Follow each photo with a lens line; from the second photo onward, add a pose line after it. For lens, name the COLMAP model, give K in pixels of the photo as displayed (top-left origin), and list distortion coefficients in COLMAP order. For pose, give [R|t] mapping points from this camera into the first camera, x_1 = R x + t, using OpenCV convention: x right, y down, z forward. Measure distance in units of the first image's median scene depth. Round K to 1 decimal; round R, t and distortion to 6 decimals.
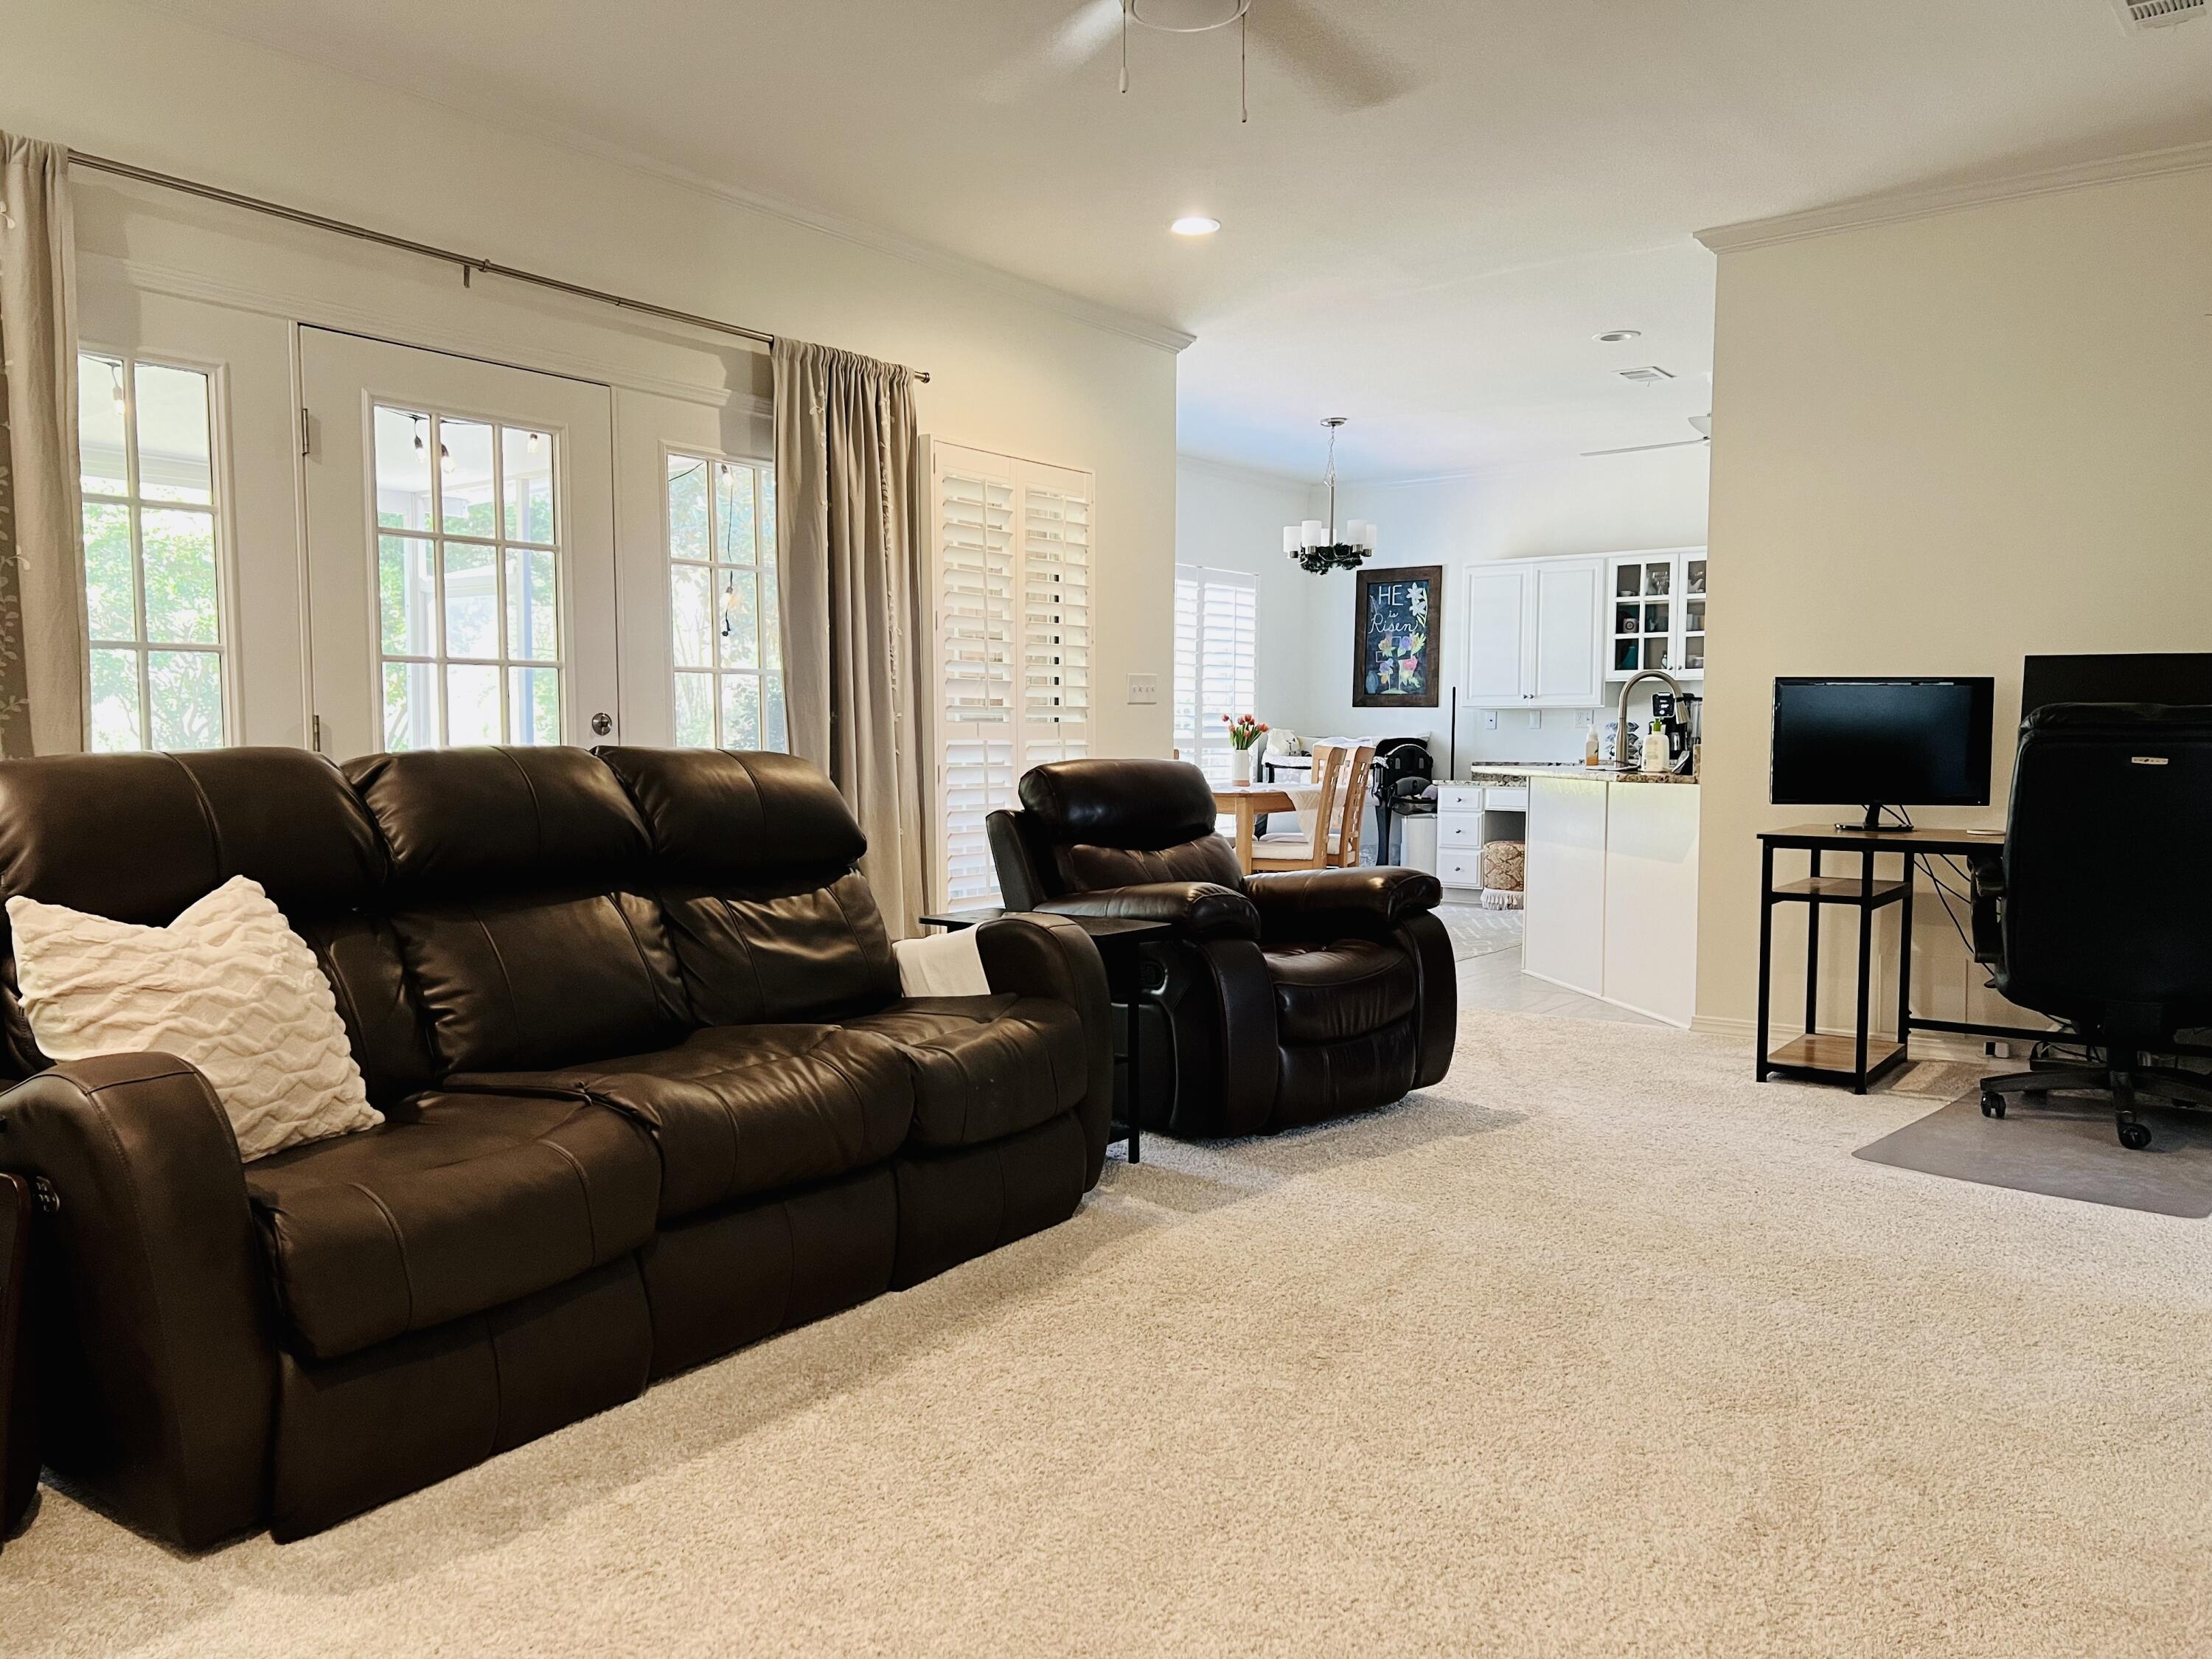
lens RADIAL K [[1678.8, 0, 1106.0], [0, 1678.8, 829.5], [0, 0, 1]] dist [0.036687, 0.000217]
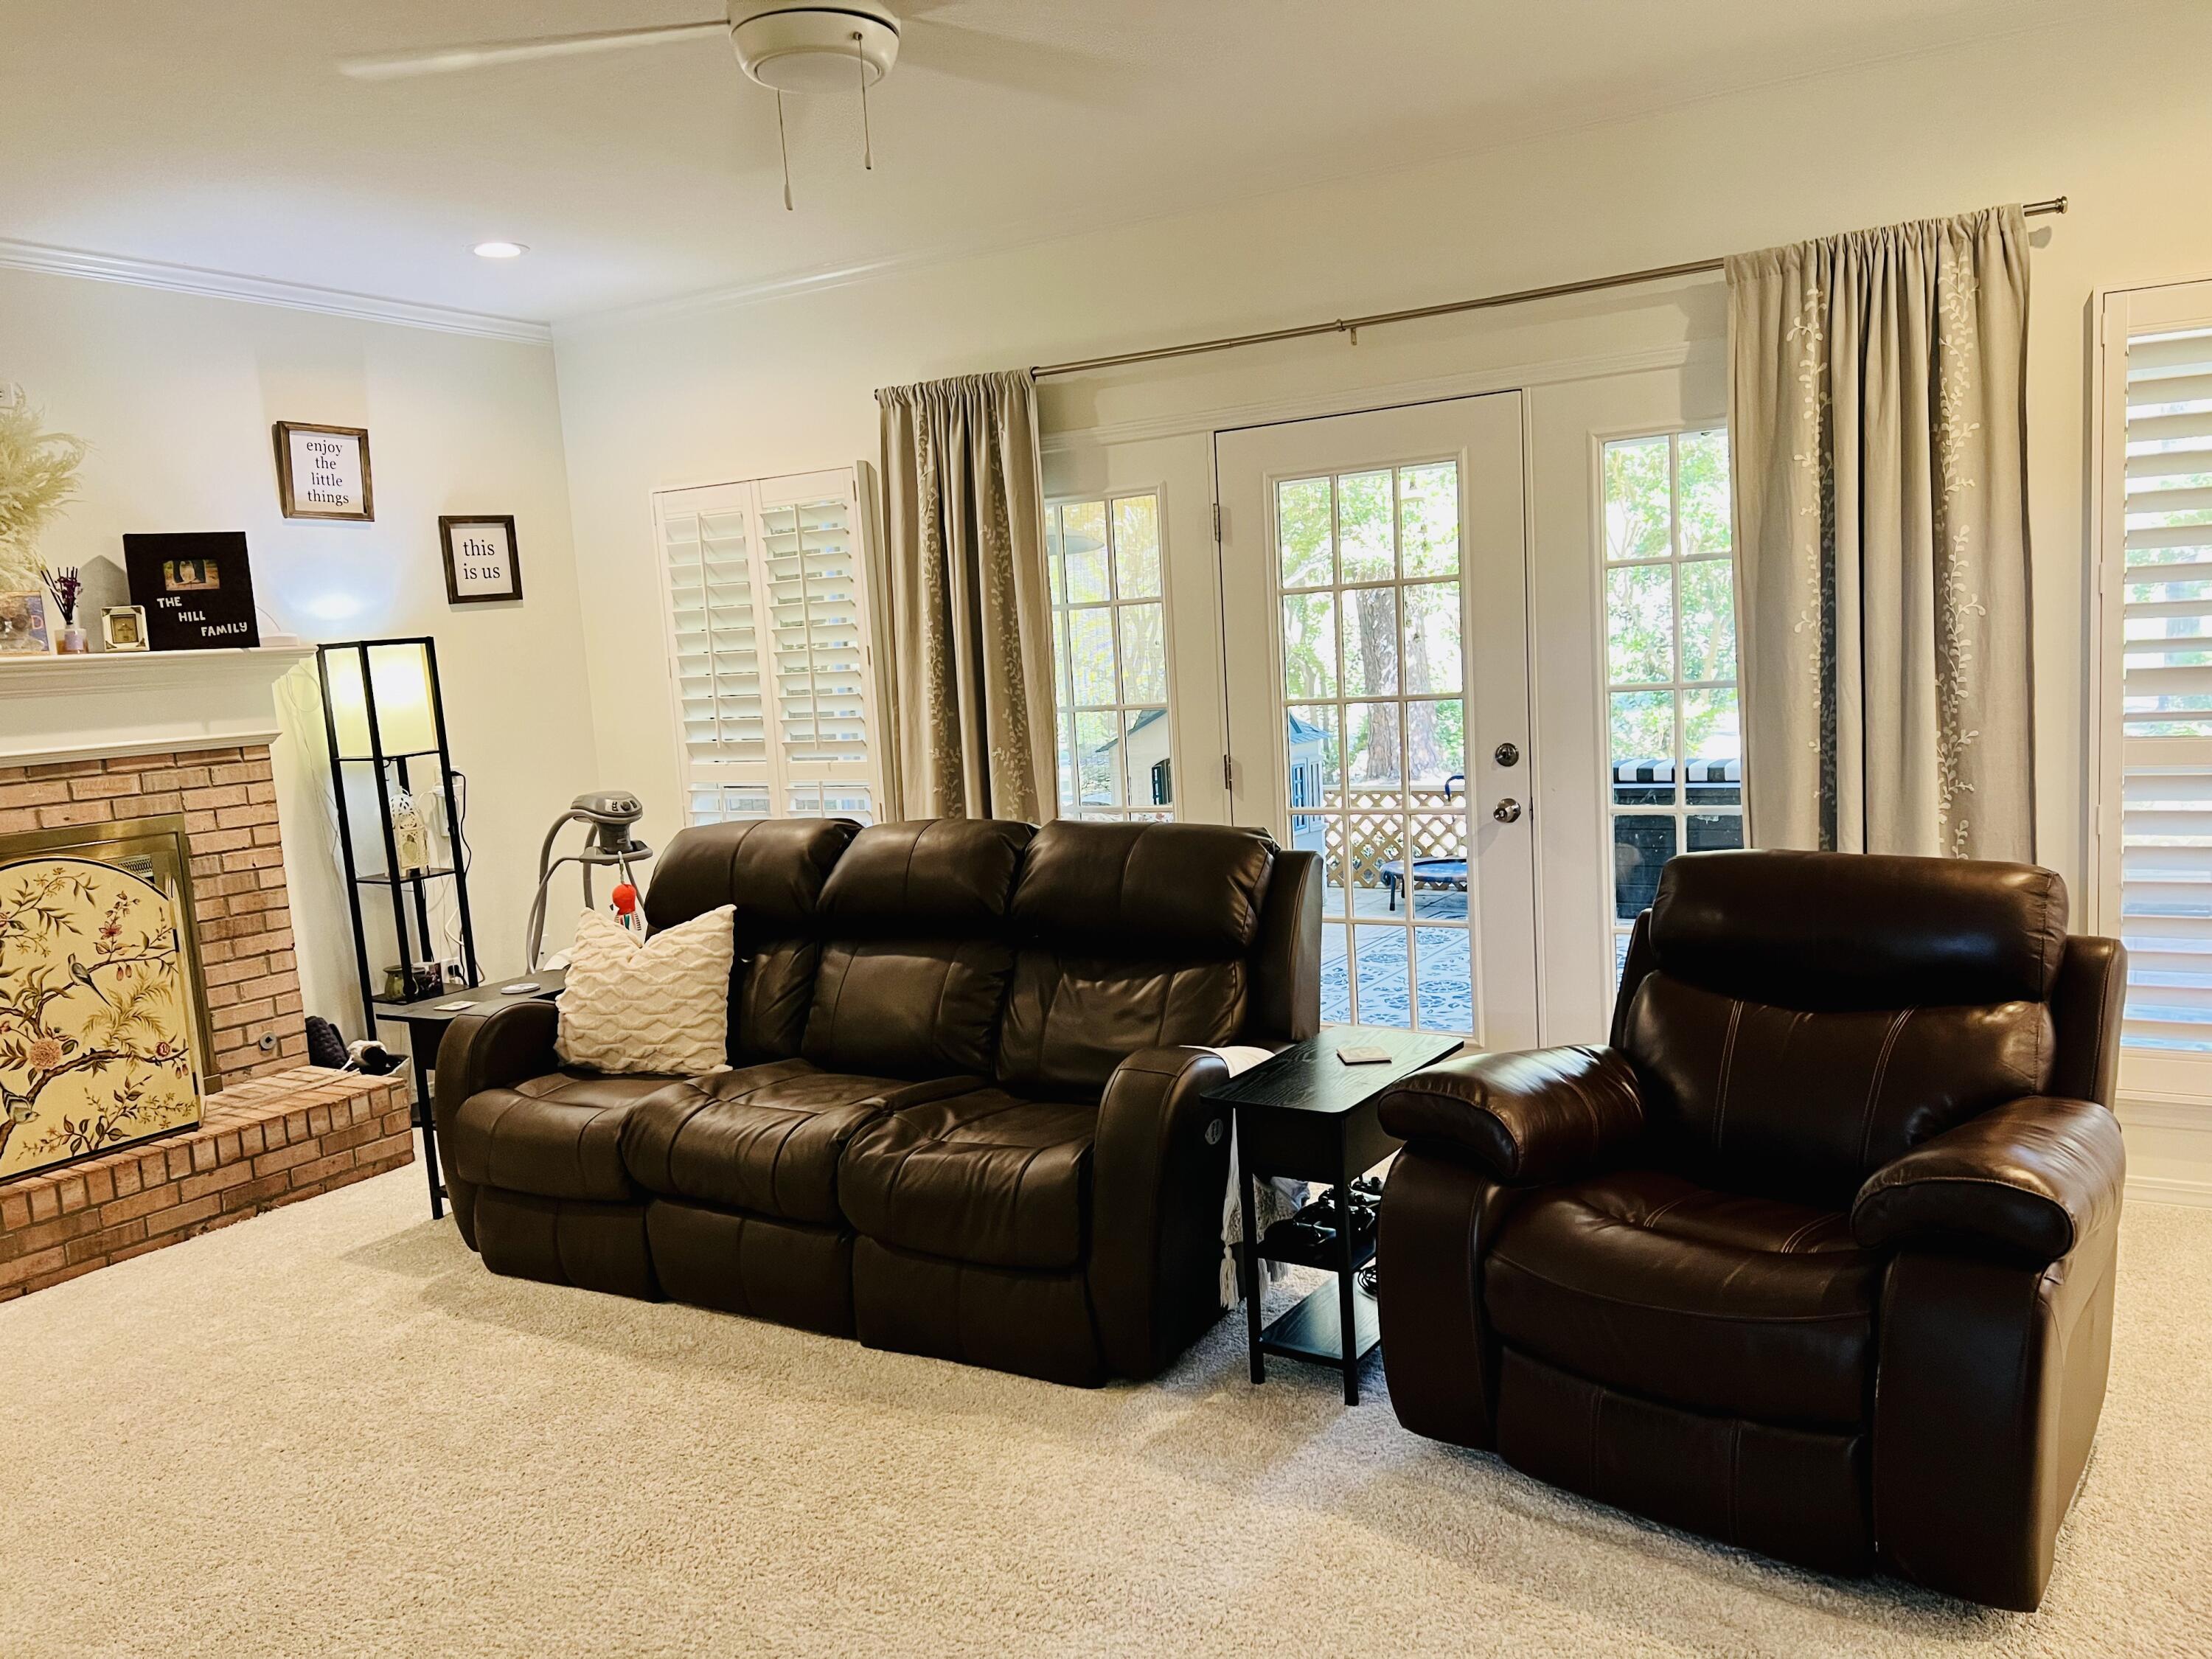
lens RADIAL K [[1678.8, 0, 1106.0], [0, 1678.8, 829.5], [0, 0, 1]] dist [0.036687, 0.000217]
pose [[0.080127, 0.083116, -0.993313, 0.674494], [-0.015672, 0.996499, 0.082119, -0.105642], [0.996661, 0.008988, 0.081149, 0.768490]]
